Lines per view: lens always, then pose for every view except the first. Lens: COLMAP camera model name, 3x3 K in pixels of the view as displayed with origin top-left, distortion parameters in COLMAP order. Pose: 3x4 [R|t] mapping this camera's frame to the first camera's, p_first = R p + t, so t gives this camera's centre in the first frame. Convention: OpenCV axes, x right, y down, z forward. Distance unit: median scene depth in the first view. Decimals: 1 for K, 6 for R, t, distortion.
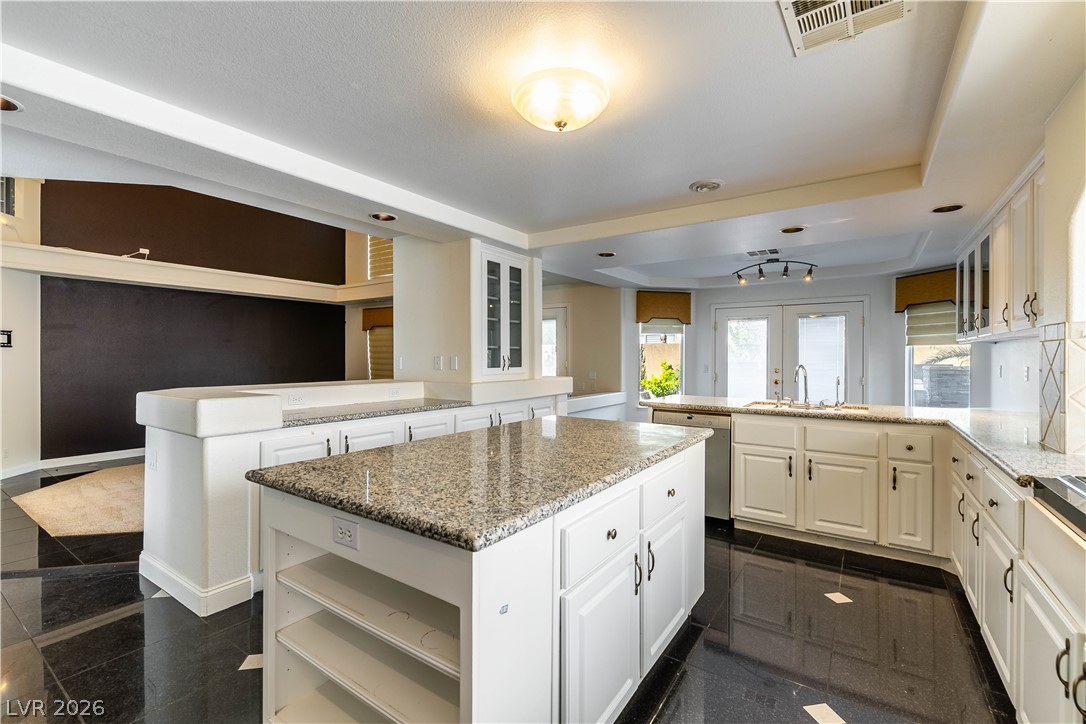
lens RADIAL K [[473.7, 0, 542.3], [0, 473.7, 359.7], [0, 0, 1]] dist [0.001946, -0.000378]
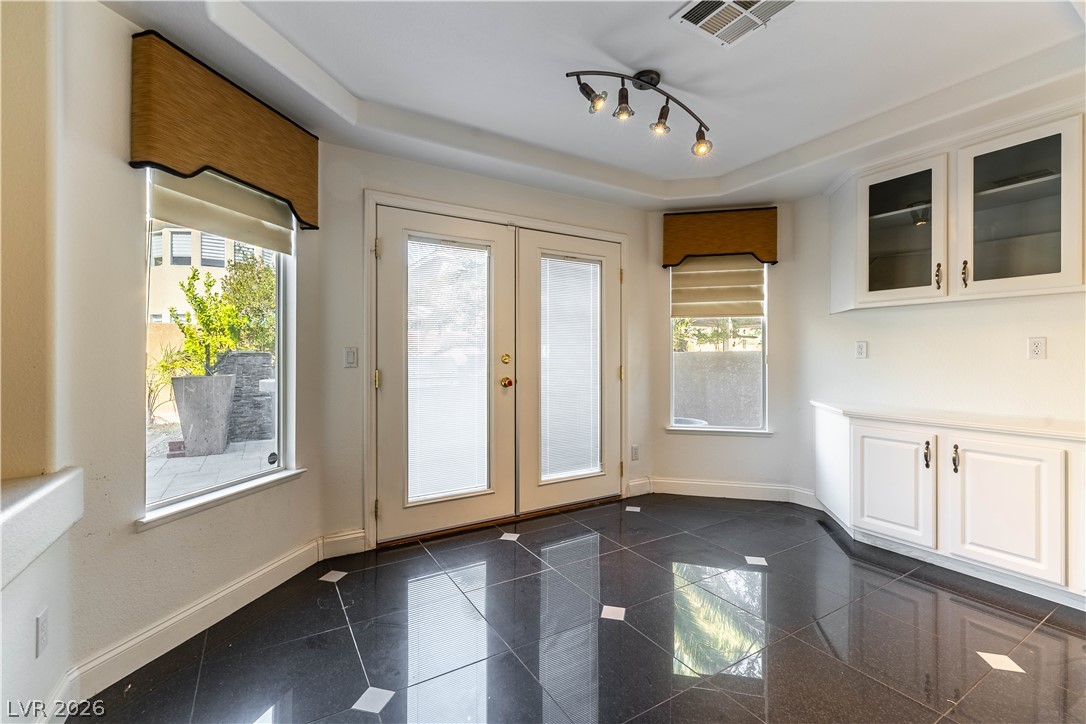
lens RADIAL K [[473.7, 0, 545.6], [0, 473.7, 358.8], [0, 0, 1]] dist [0.001946, -0.000378]
pose [[0.410864, -0.007652, 0.911664, 0.080555], [0.007446, 0.999960, 0.005038, 0.023742], [-0.911666, 0.004719, 0.410905, 0.880620]]
